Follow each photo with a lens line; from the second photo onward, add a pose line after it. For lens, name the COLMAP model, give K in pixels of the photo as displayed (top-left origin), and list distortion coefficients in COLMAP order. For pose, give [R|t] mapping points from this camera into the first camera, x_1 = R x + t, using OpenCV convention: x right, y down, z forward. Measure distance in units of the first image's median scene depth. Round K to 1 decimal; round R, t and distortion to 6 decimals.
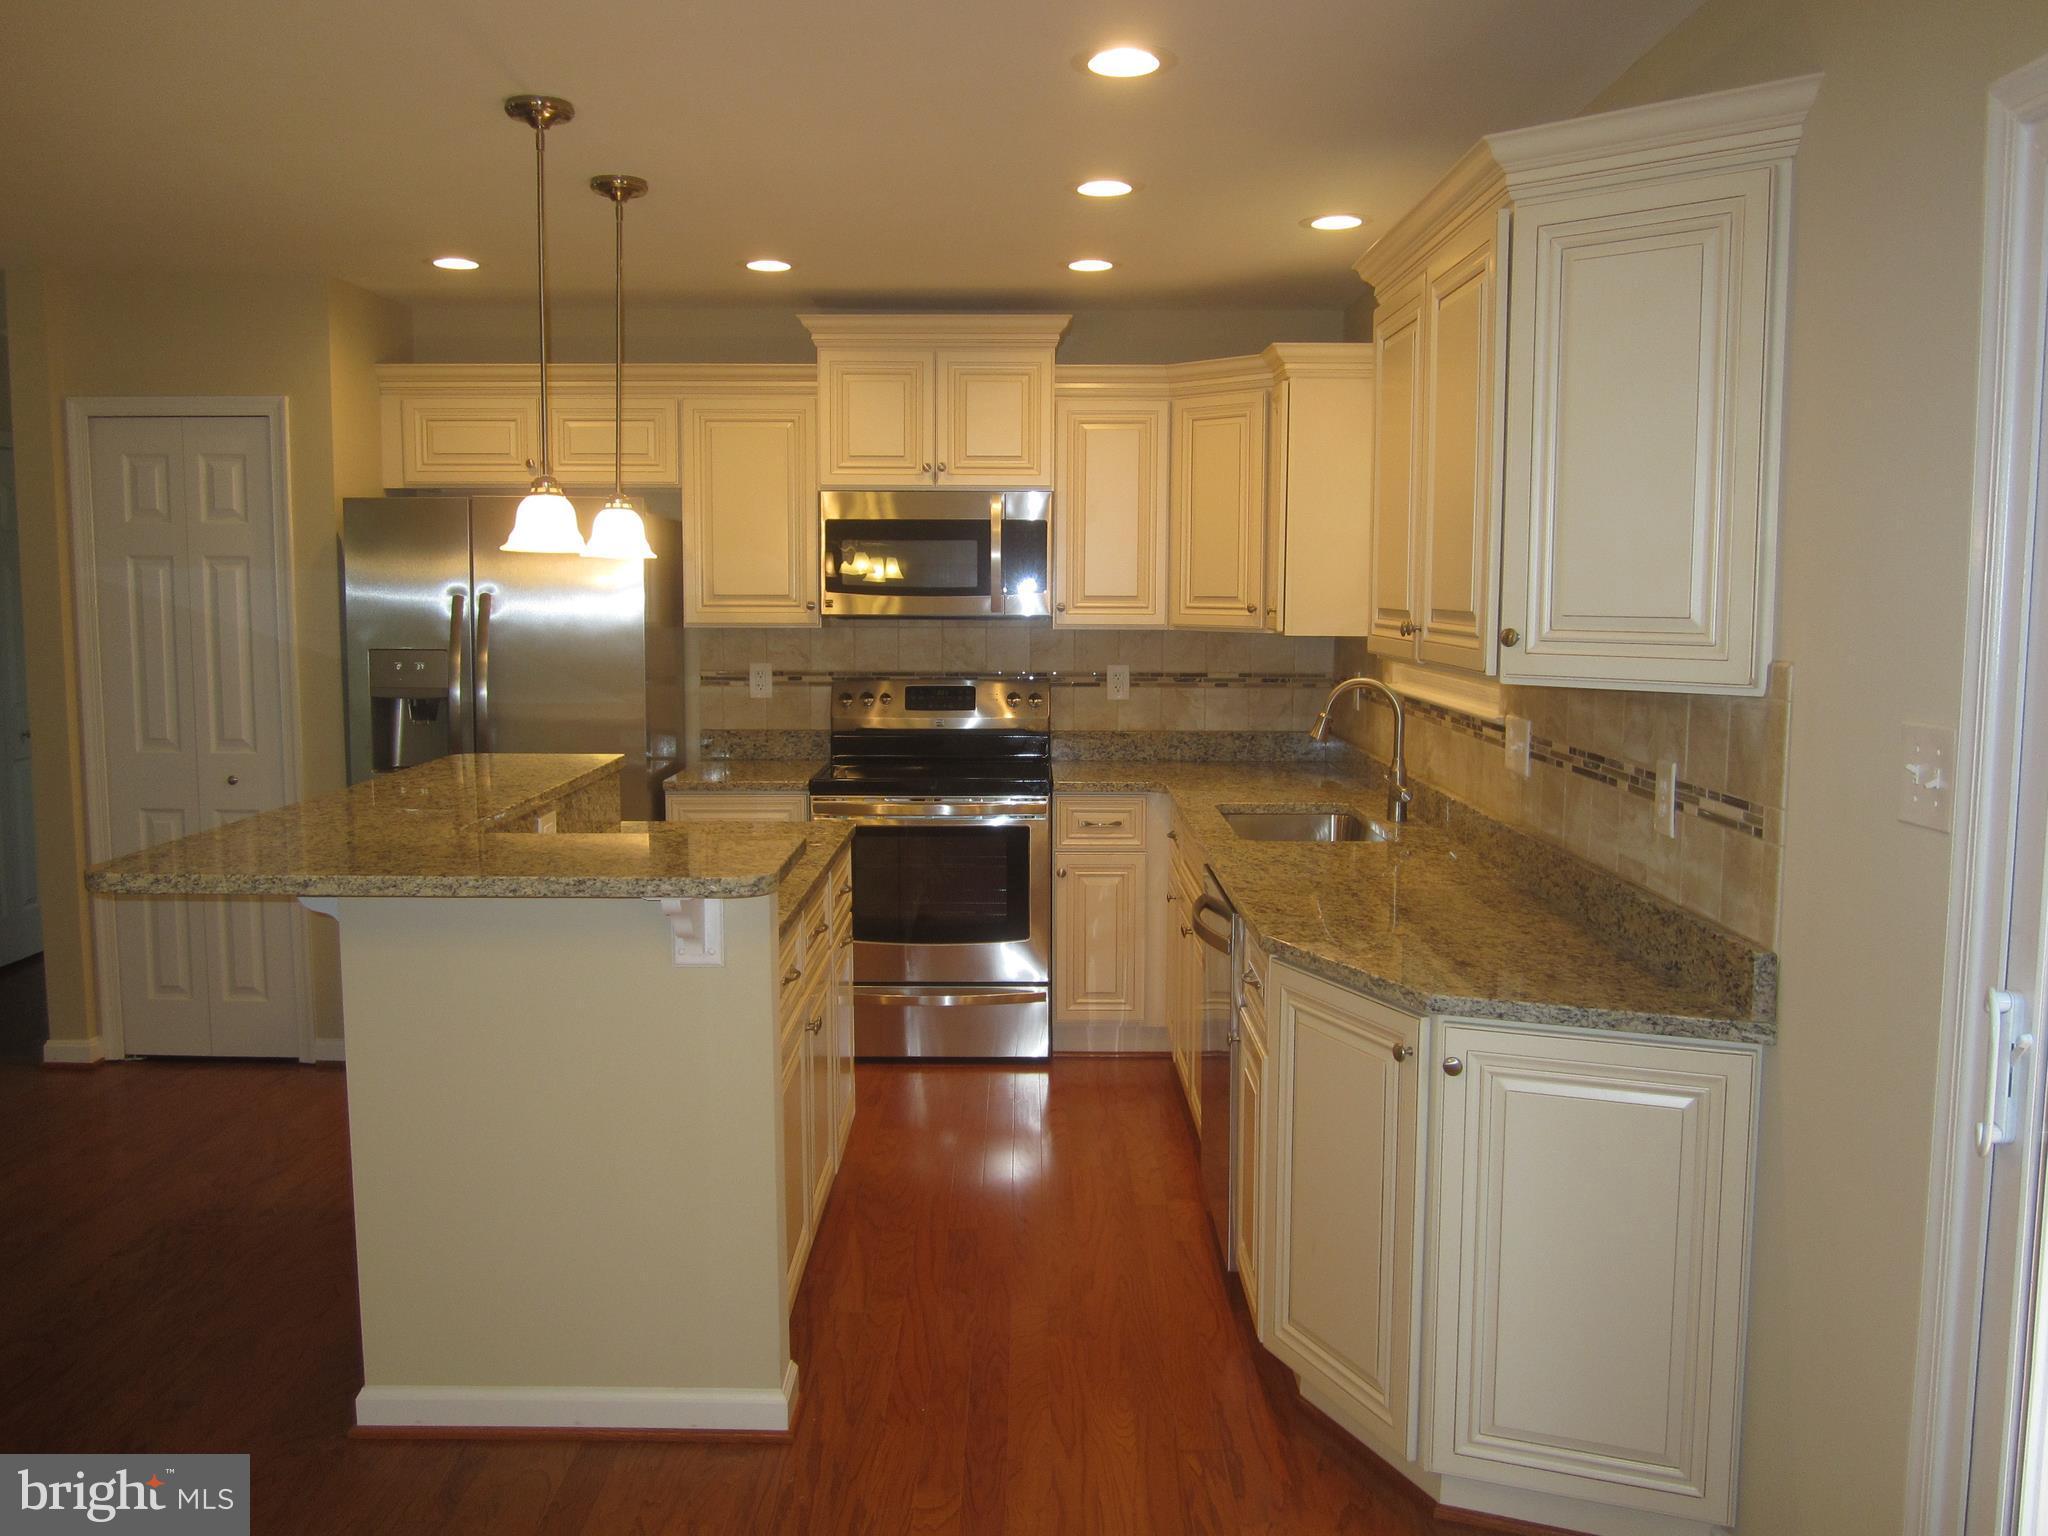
lens RADIAL K [[1679.5, 0, 1024.0], [0, 1679.5, 768.0], [0, 0, 1]] dist [-0.033389, 0.000109]
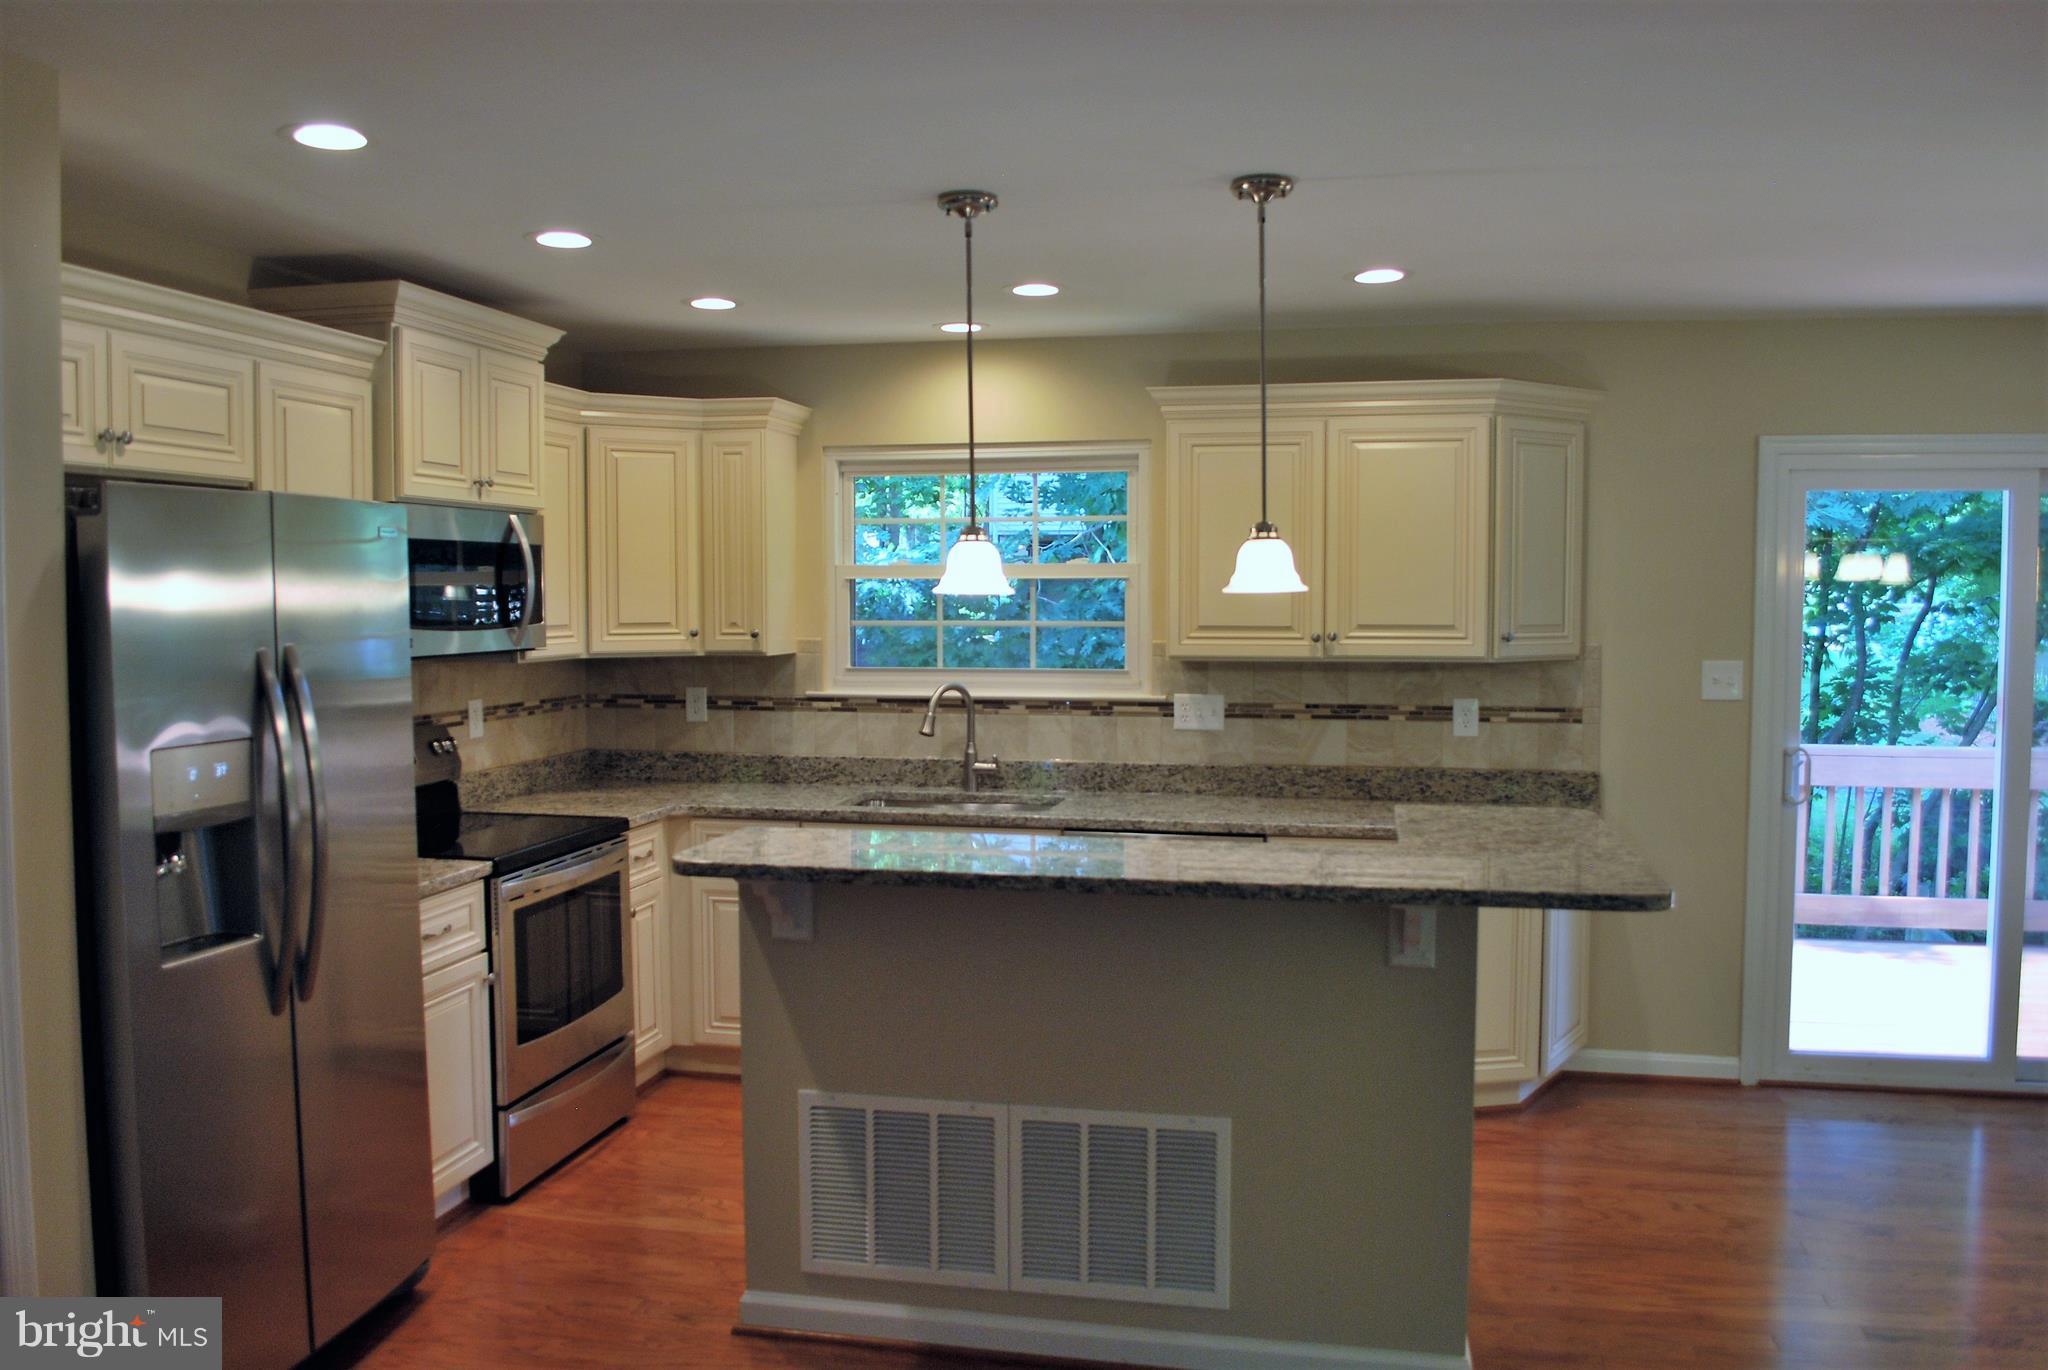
lens RADIAL K [[1609.8, 0, 1024.0], [0, 1609.8, 685.0], [0, 0, 1]] dist [-0.092697, -0.001722]
pose [[0.202807, -0.060650, 0.977339, -0.798945], [0.108103, 0.993366, 0.039212, -0.077128], [-0.973233, 0.097701, 0.208018, 0.567304]]
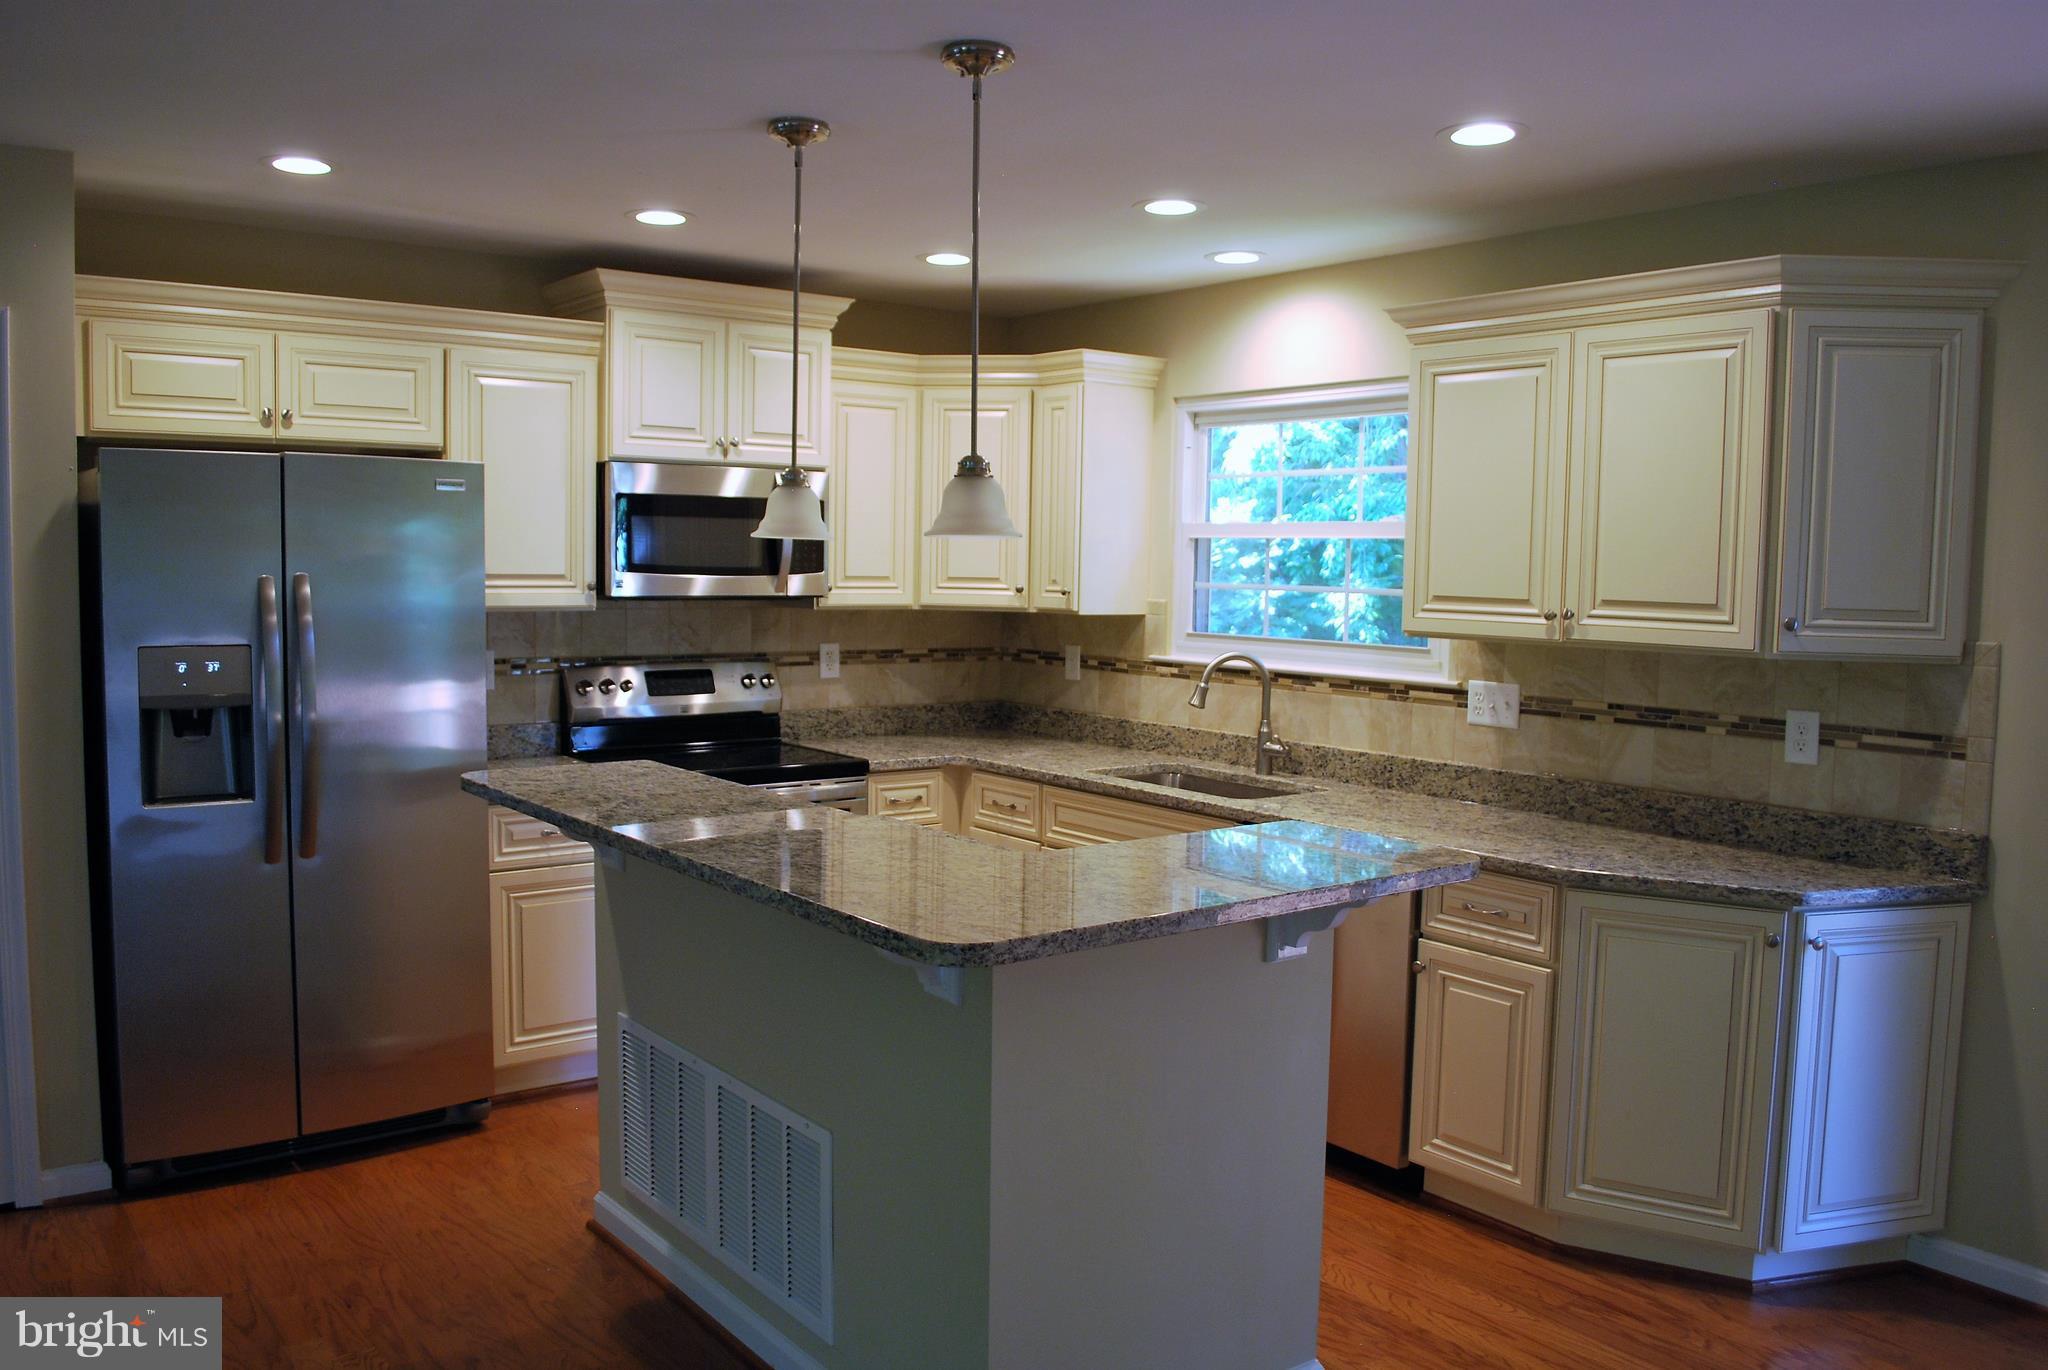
lens RADIAL K [[1637.3, 0, 1024.0], [0, 1637.3, 685.0], [0, 0, 1]] dist [-0.066354, -0.005726]
pose [[0.790753, -0.037713, 0.610972, -0.491051], [0.051970, 0.998633, -0.005622, -0.026794], [-0.609925, 0.036198, 0.791632, 0.163539]]
